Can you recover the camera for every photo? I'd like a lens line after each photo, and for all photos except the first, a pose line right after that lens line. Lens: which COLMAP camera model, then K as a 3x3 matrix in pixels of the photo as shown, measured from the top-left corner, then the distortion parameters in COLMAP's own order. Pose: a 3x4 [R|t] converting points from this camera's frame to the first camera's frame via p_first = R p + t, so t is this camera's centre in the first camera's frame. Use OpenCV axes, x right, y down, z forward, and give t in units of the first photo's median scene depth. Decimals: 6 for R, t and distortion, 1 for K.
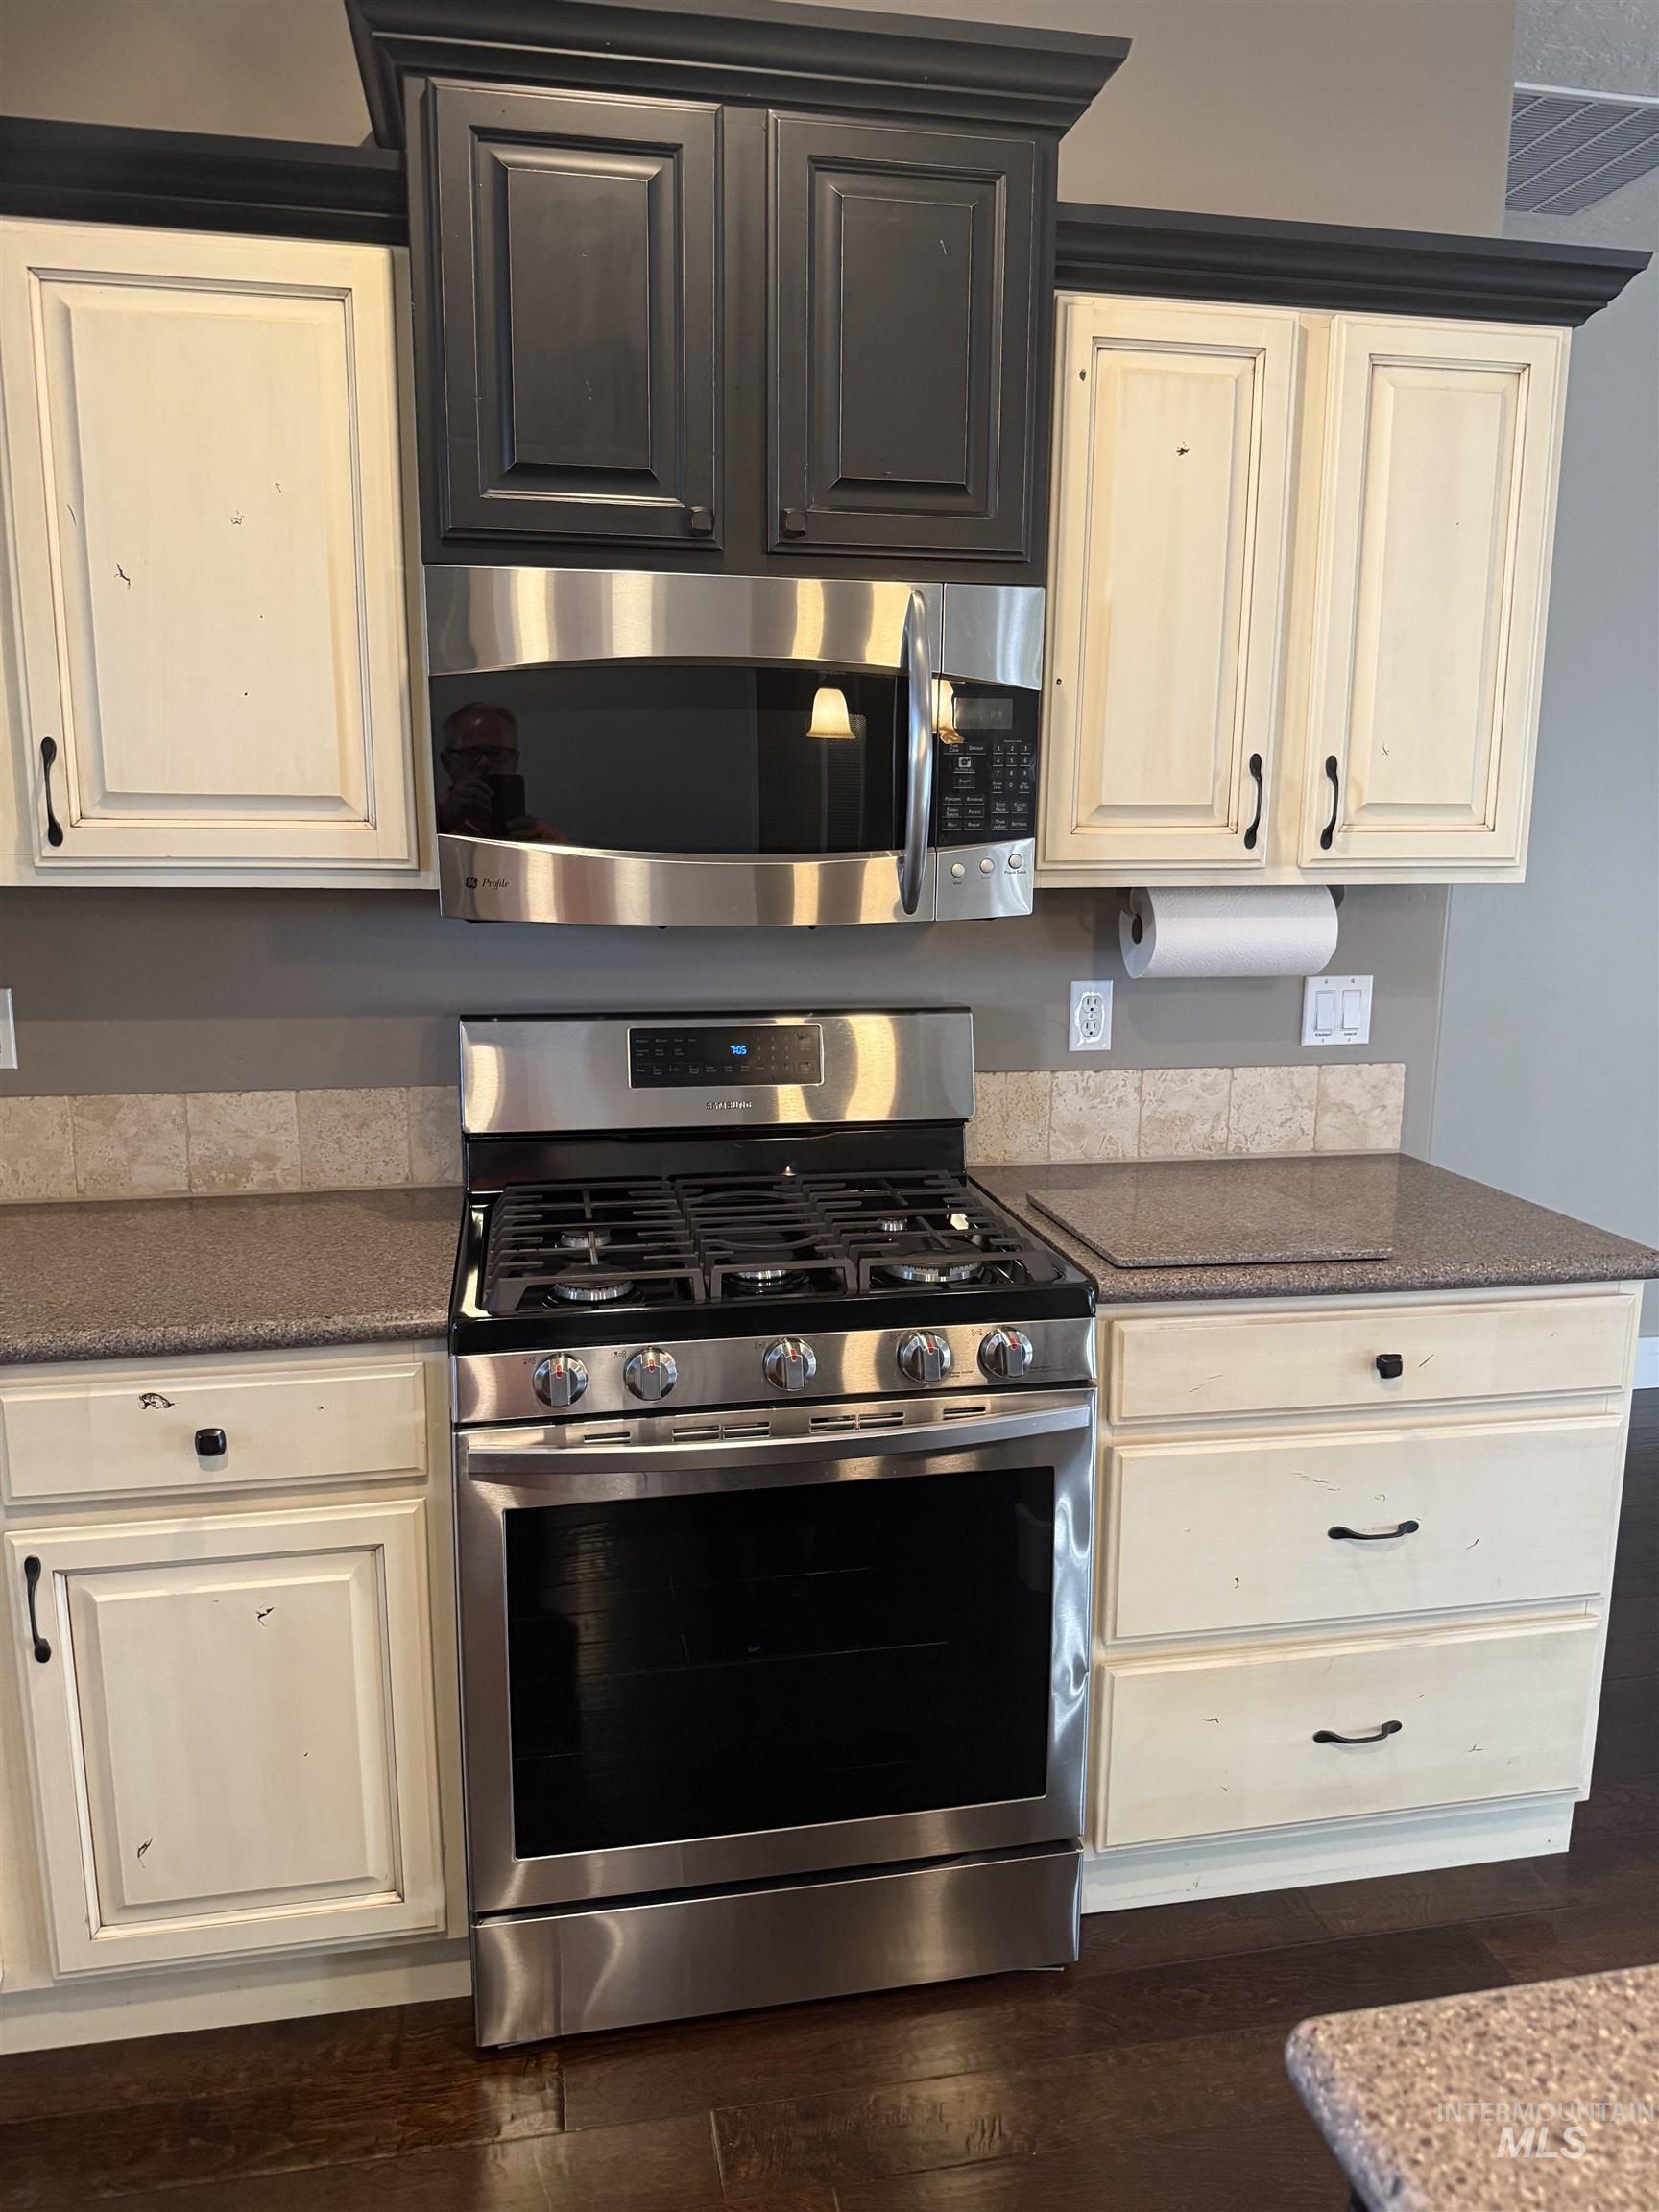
lens RADIAL K [[1536.0, 0, 829.5], [0, 1536.0, 1106.0], [0, 0, 1]] dist [0.155549, -0.290851]
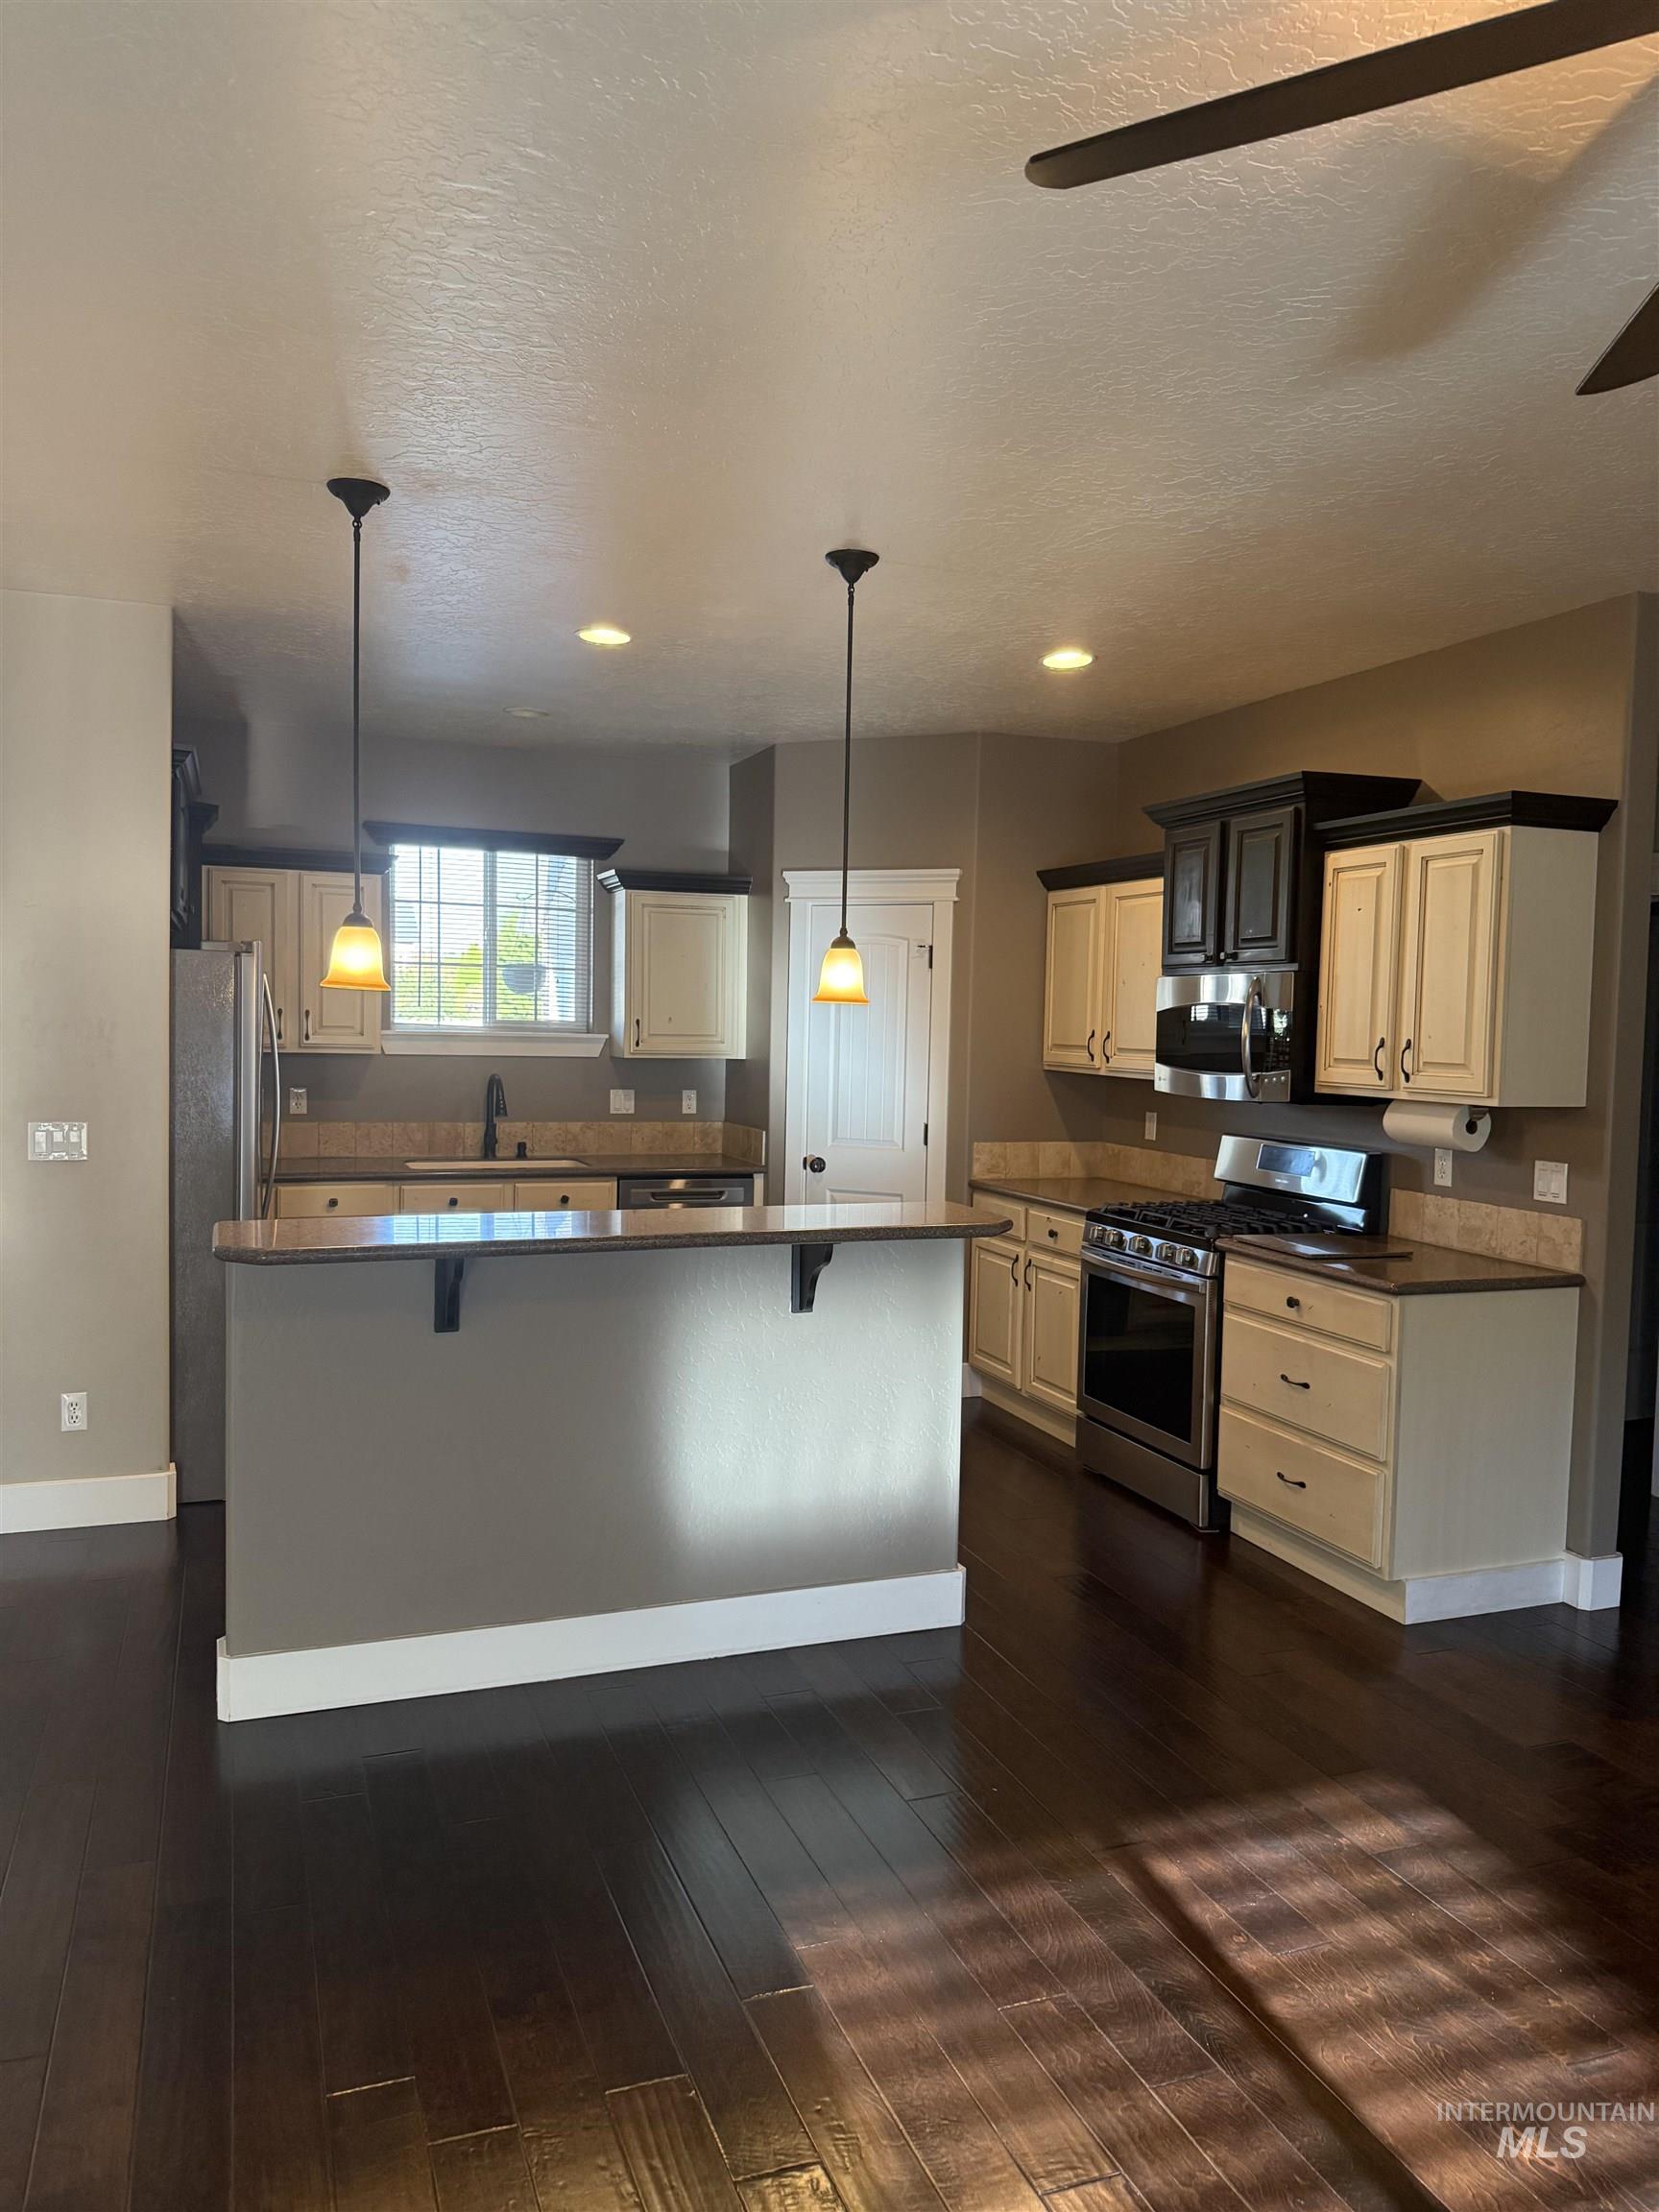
lens RADIAL K [[1559.8, 0, 801.6], [0, 1559.8, 1092.2], [0, 0, 1]] dist [0.015038, -0.029935]
pose [[0.152844, 0.045850, -0.987186, 2.410649], [-0.197856, 0.980118, 0.014888, -0.026526], [0.968242, 0.193045, 0.158877, -0.111173]]
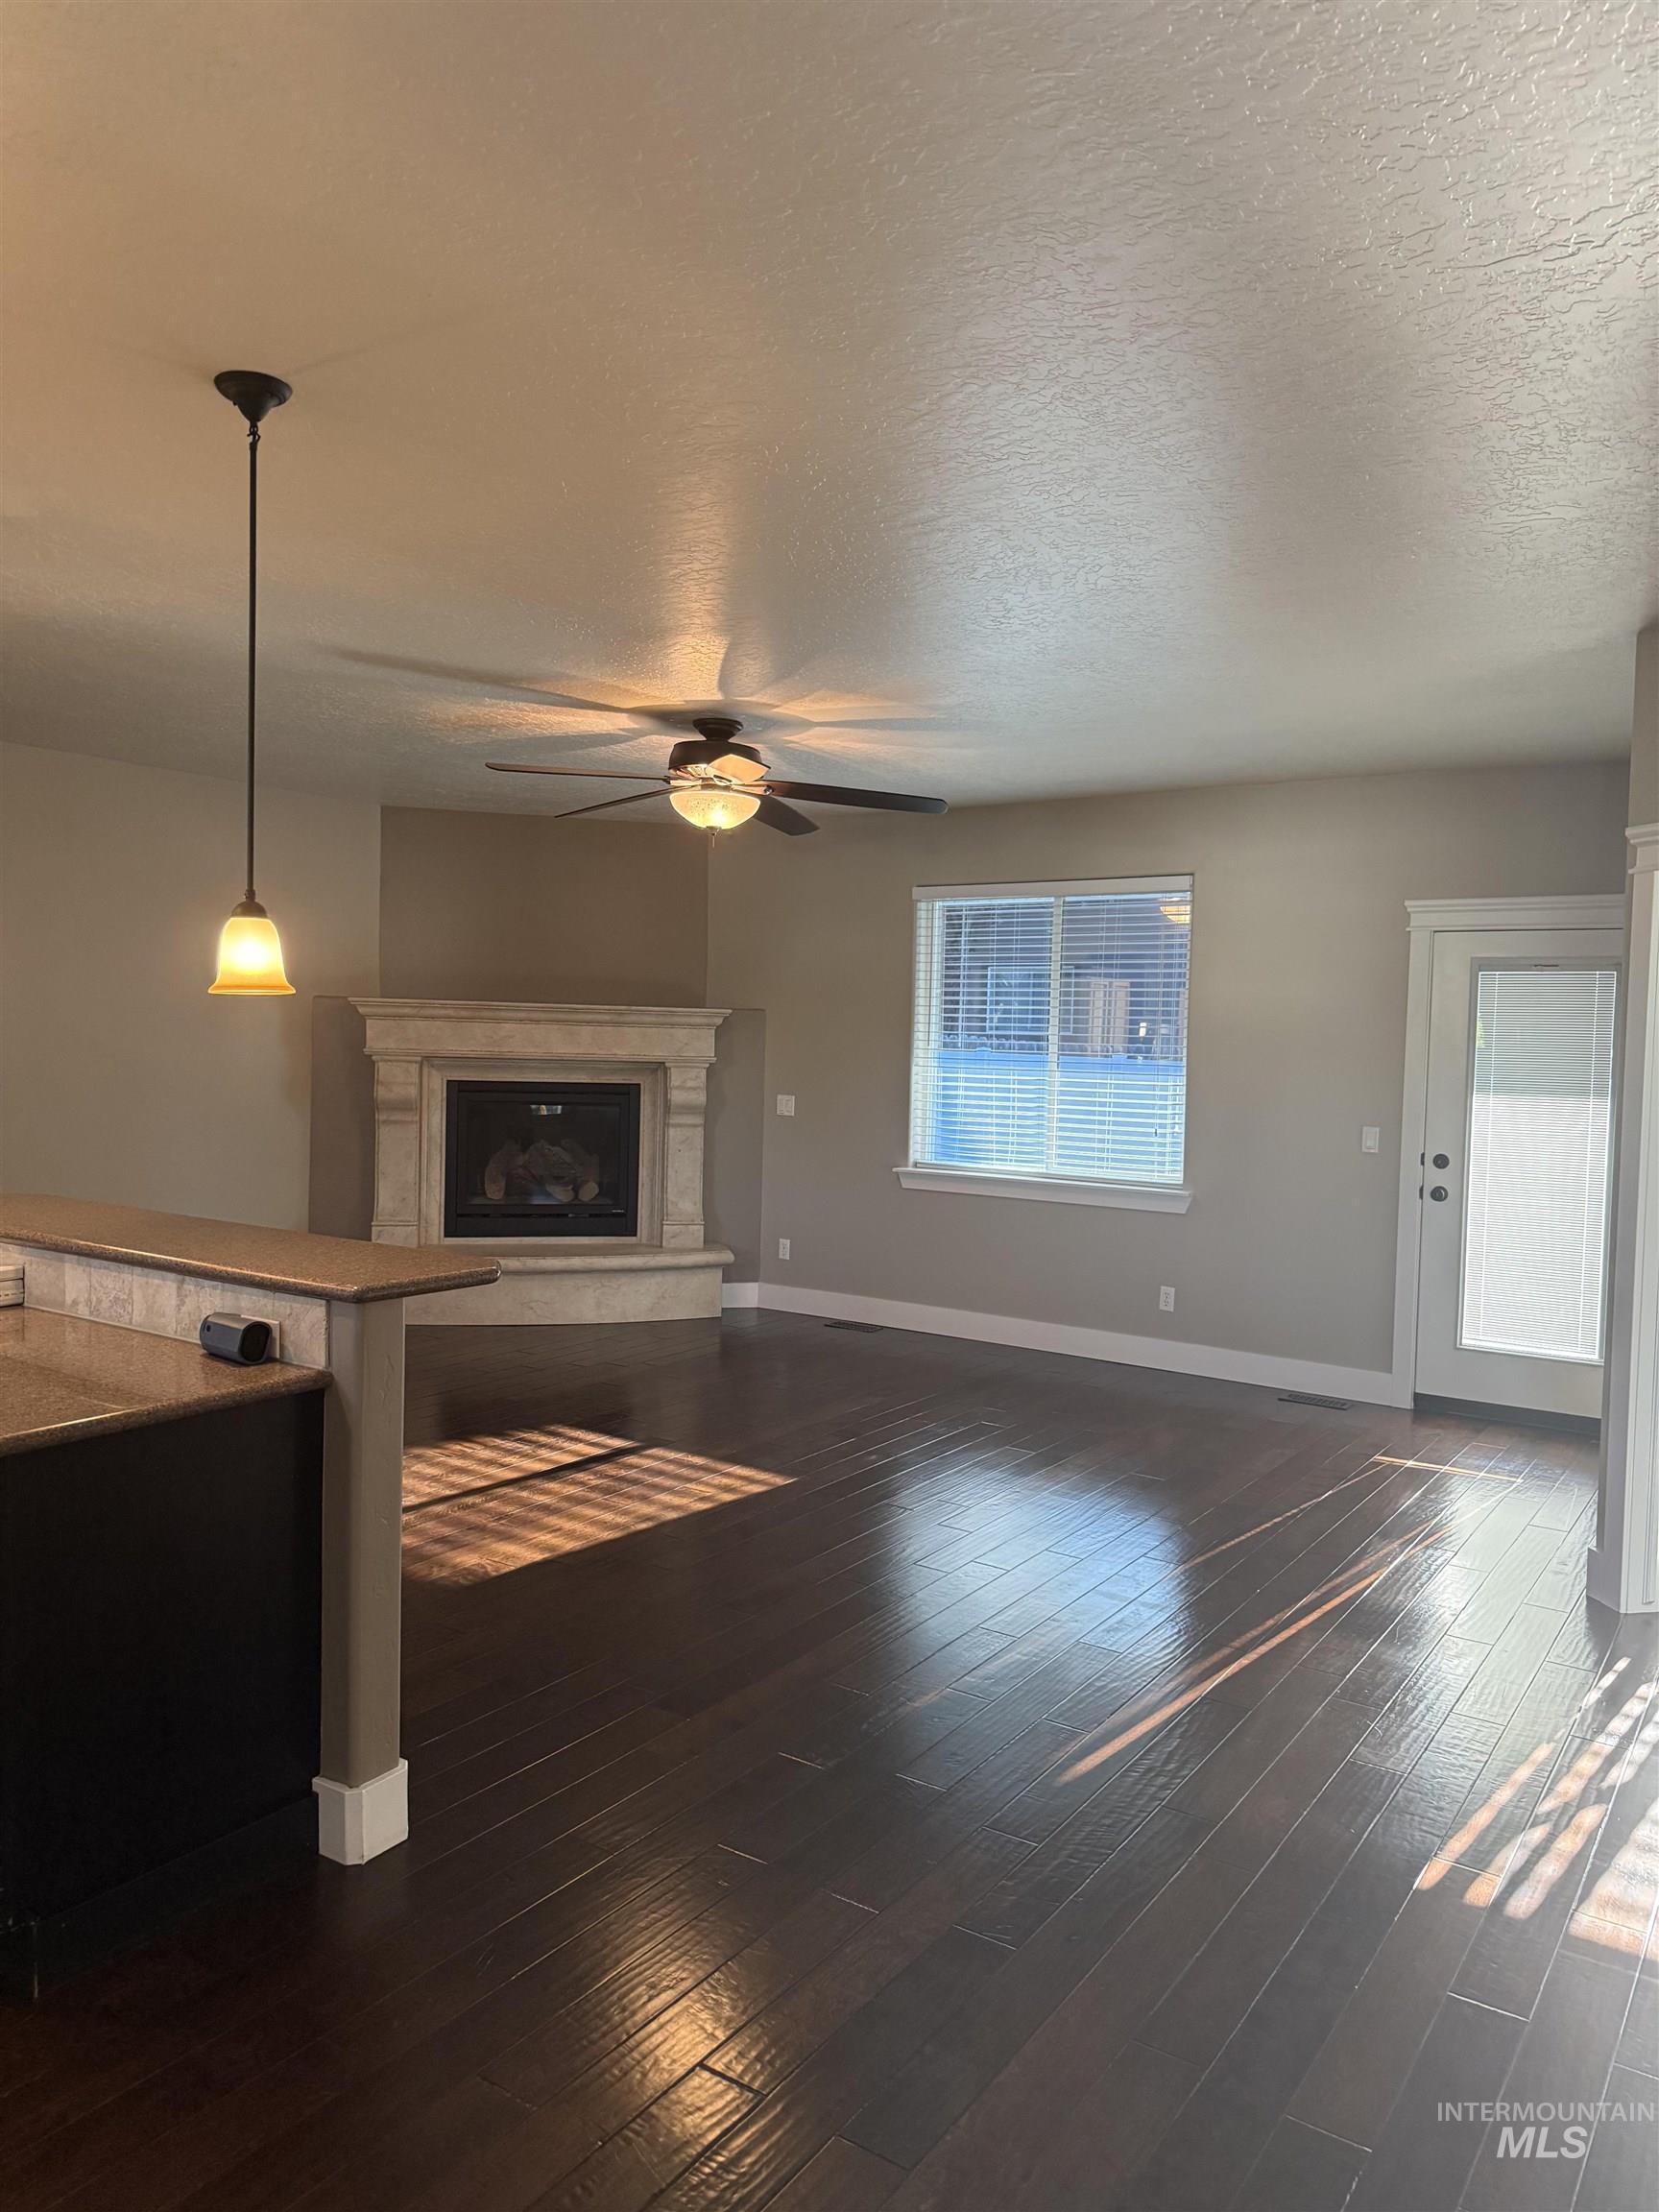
lens RADIAL K [[1535.1, 0, 817.1], [0, 1535.1, 1105.6], [0, 0, 1]] dist [0.156617, -0.359696]
pose [[0.708158, -0.022204, 0.705705, -0.116669], [0.108556, 0.991045, -0.077751, 0.266231], [-0.697659, 0.131668, 0.704227, -1.729930]]
